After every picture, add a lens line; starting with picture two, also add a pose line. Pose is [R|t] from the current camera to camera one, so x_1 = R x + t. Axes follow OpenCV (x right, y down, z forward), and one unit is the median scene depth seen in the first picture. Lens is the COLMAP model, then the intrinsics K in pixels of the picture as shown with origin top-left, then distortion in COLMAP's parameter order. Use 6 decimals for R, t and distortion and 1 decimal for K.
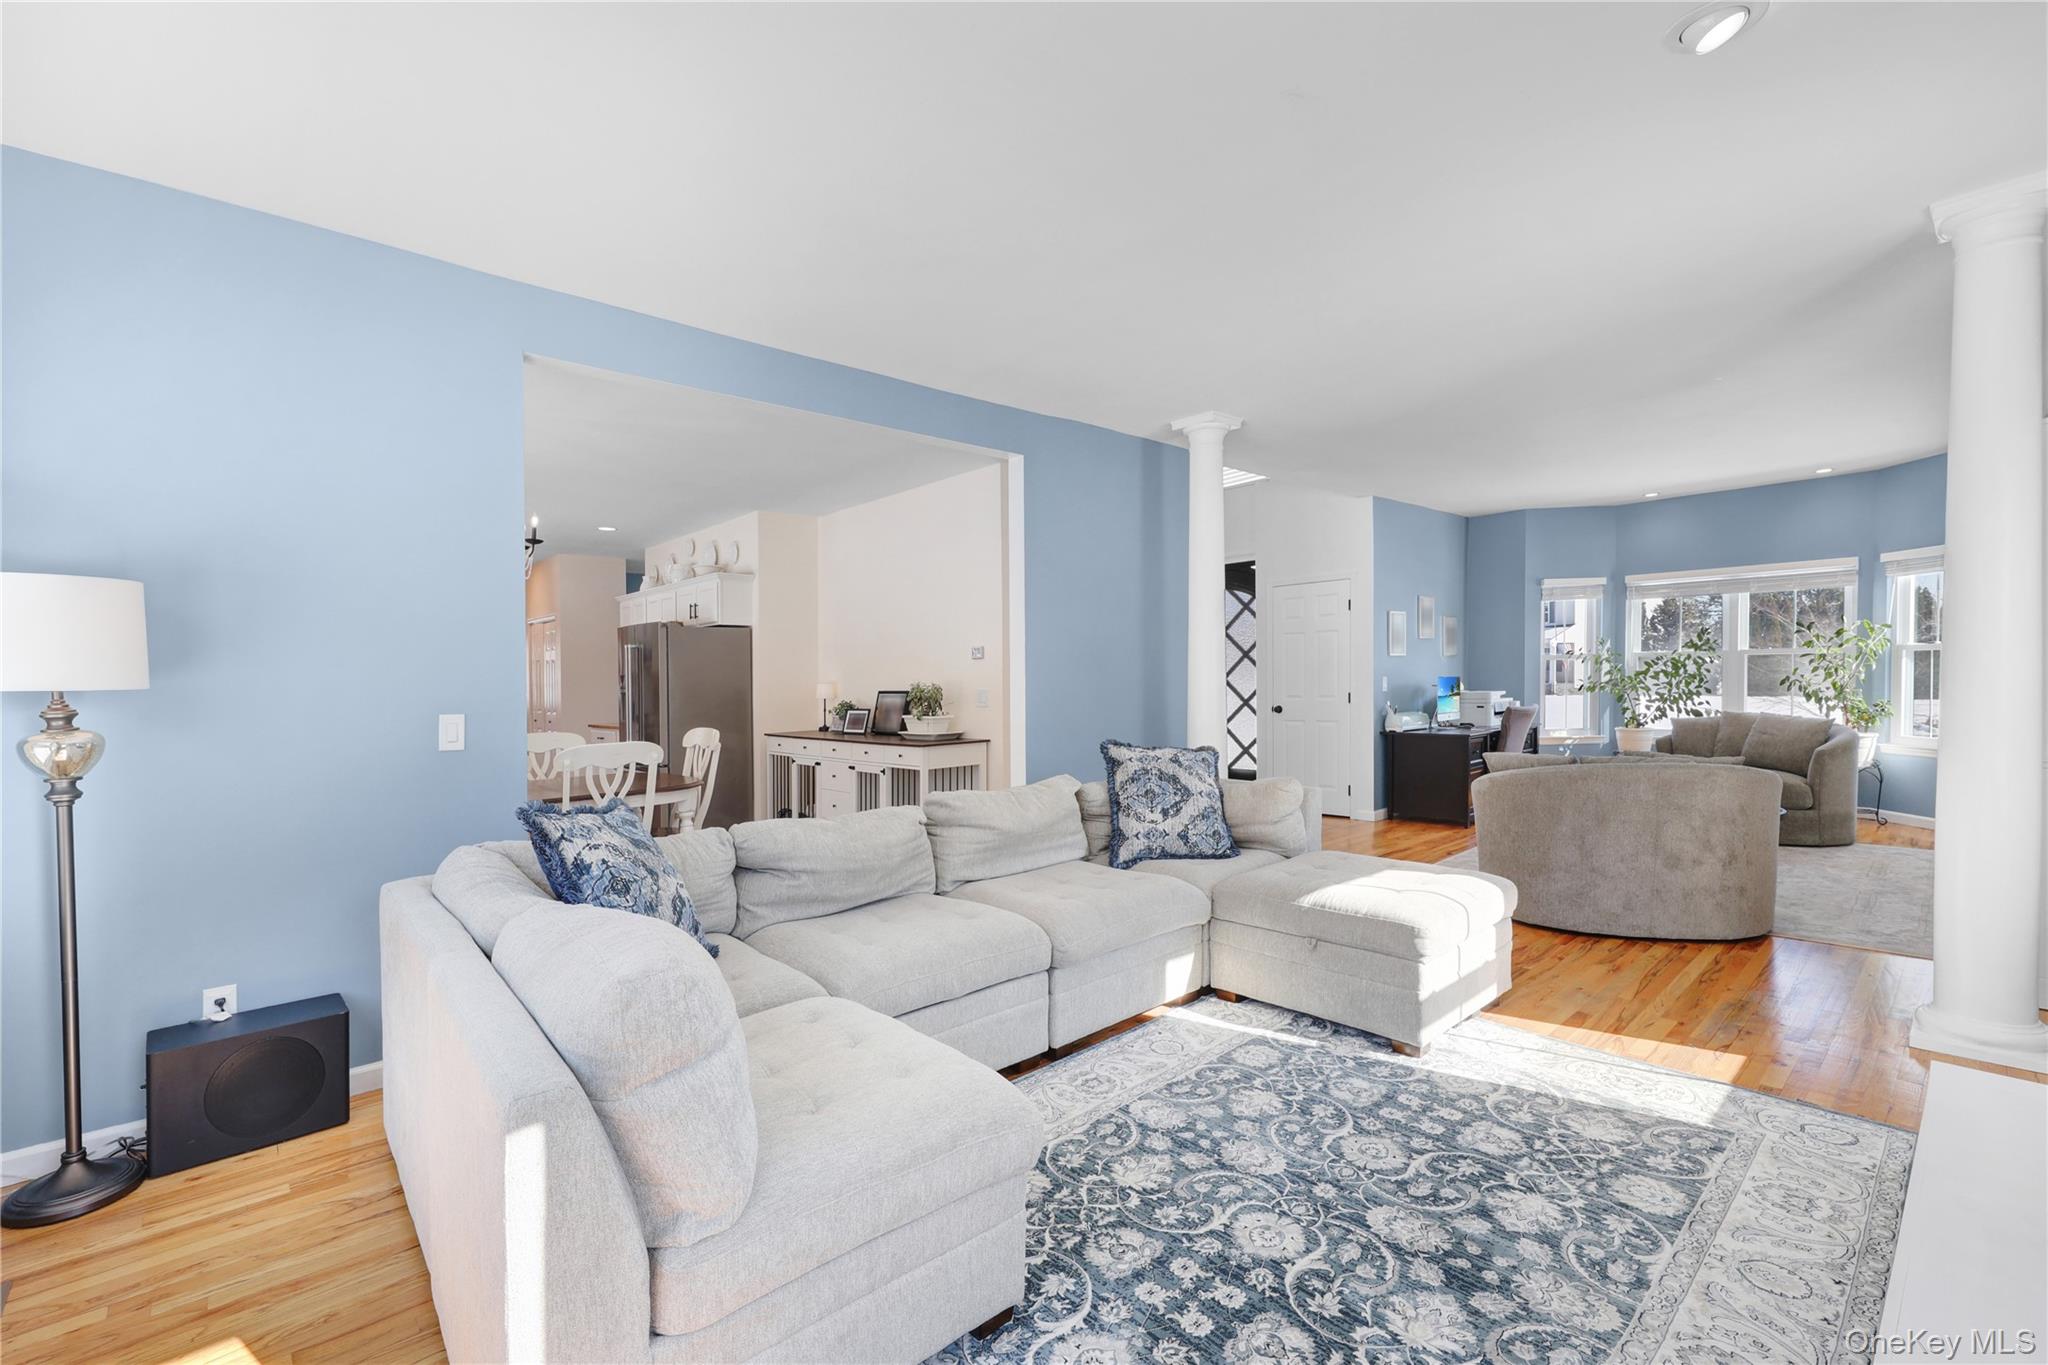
lens RADIAL K [[852.2, 0, 1017.8], [0, 852.2, 681.8], [0, 0, 1]] dist [-0.004357, -0.000692]
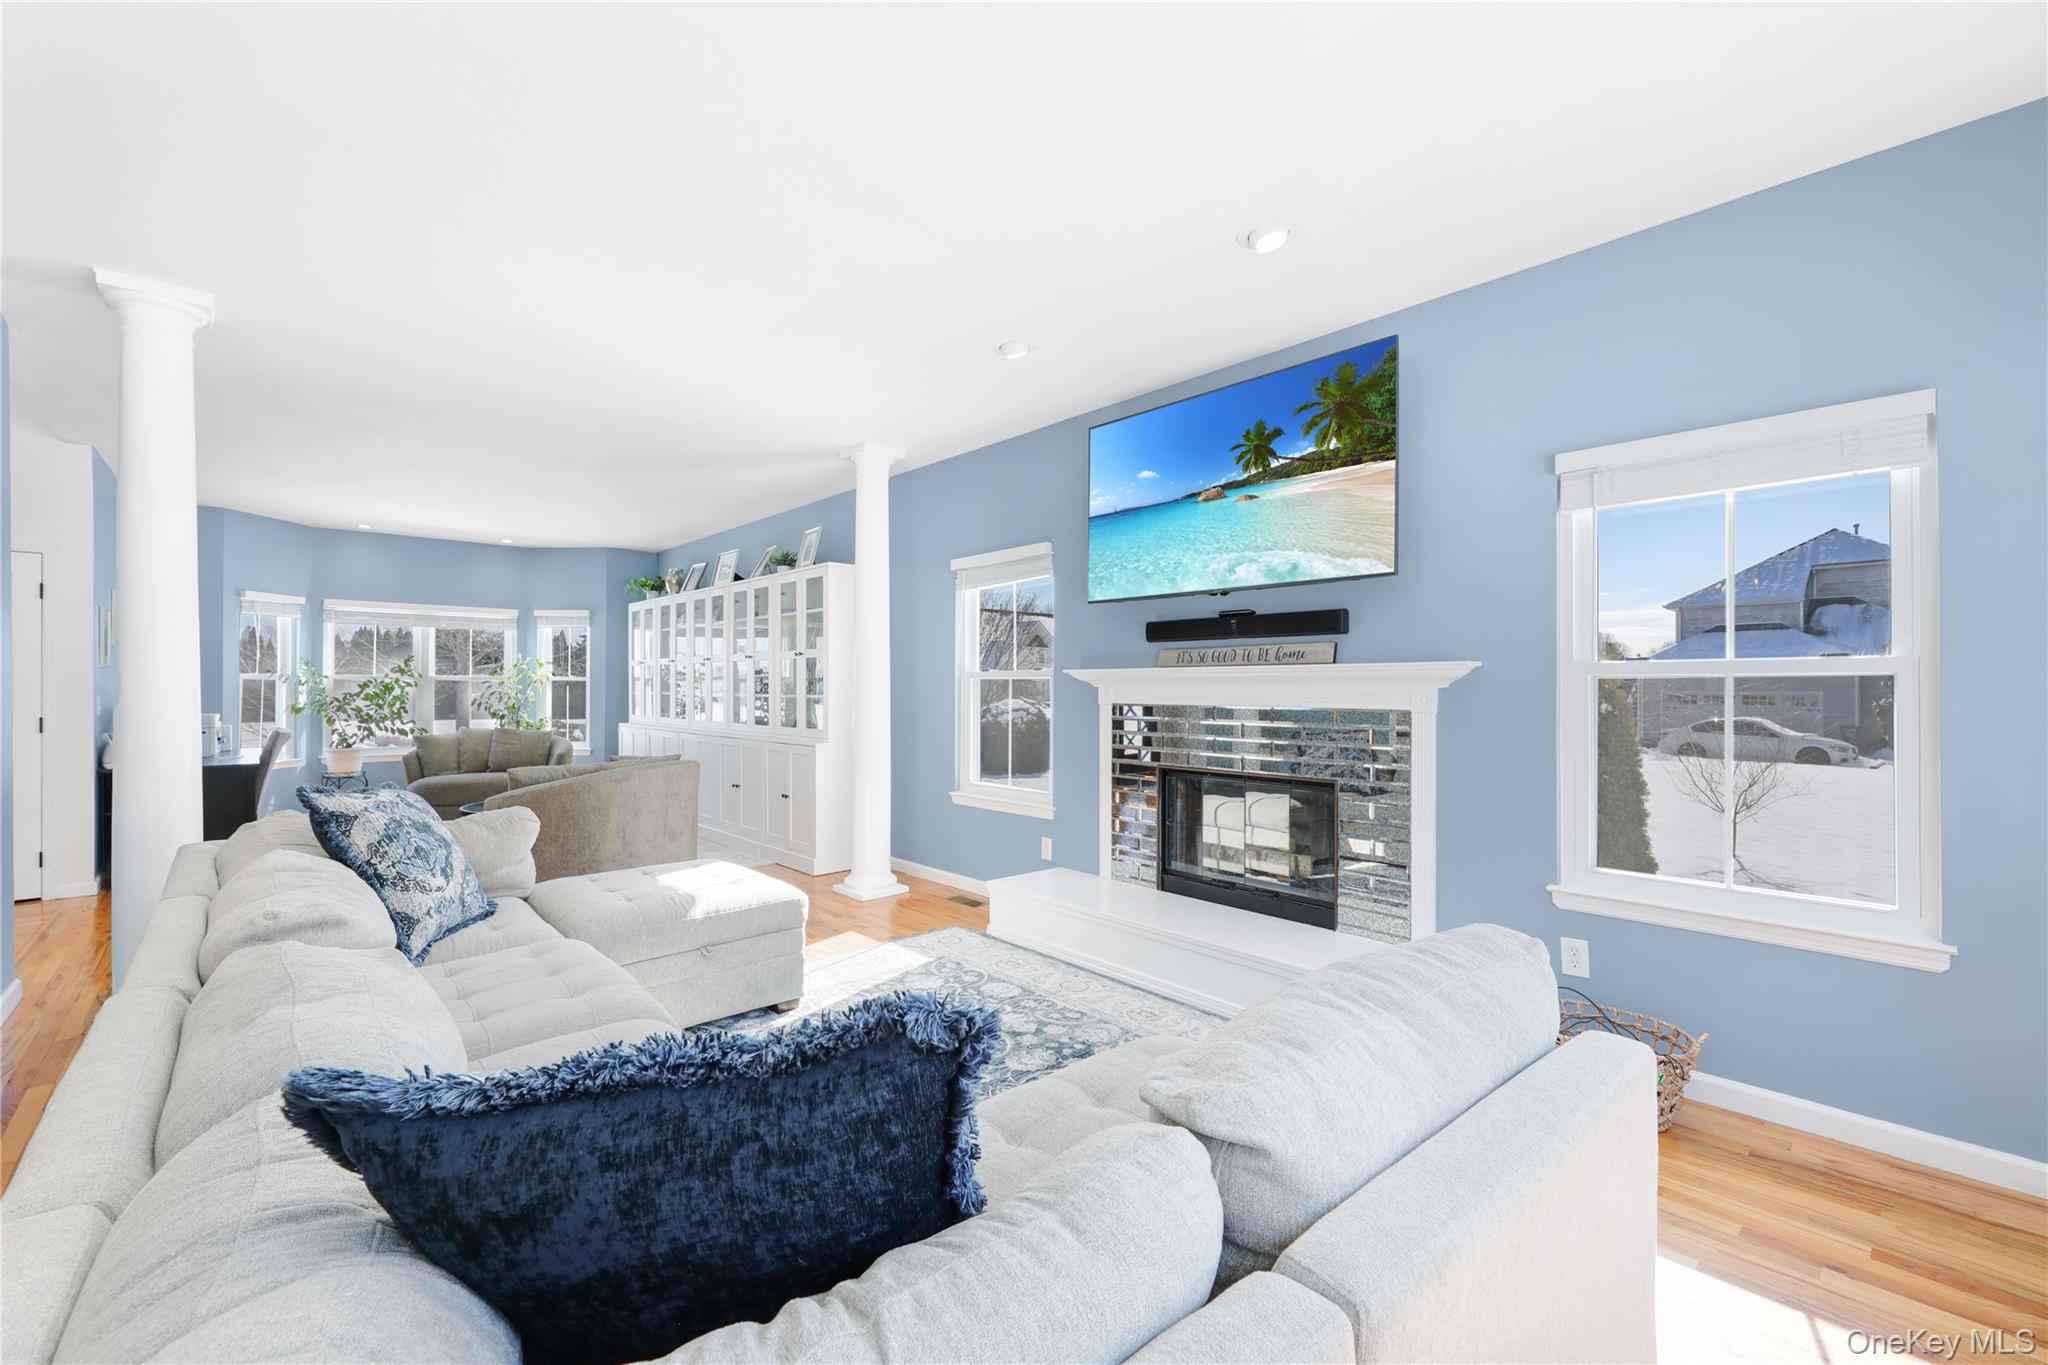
lens RADIAL K [[744.9, 0, 1017.1], [0, 744.9, 696.1], [0, 0, 1]] dist [0.001211, 0.000051]
pose [[0.075776, 0.010760, 0.997067, -0.344470], [0.001871, 0.999938, -0.010933, 0.007381], [-0.997123, 0.002694, 0.075752, 0.370642]]
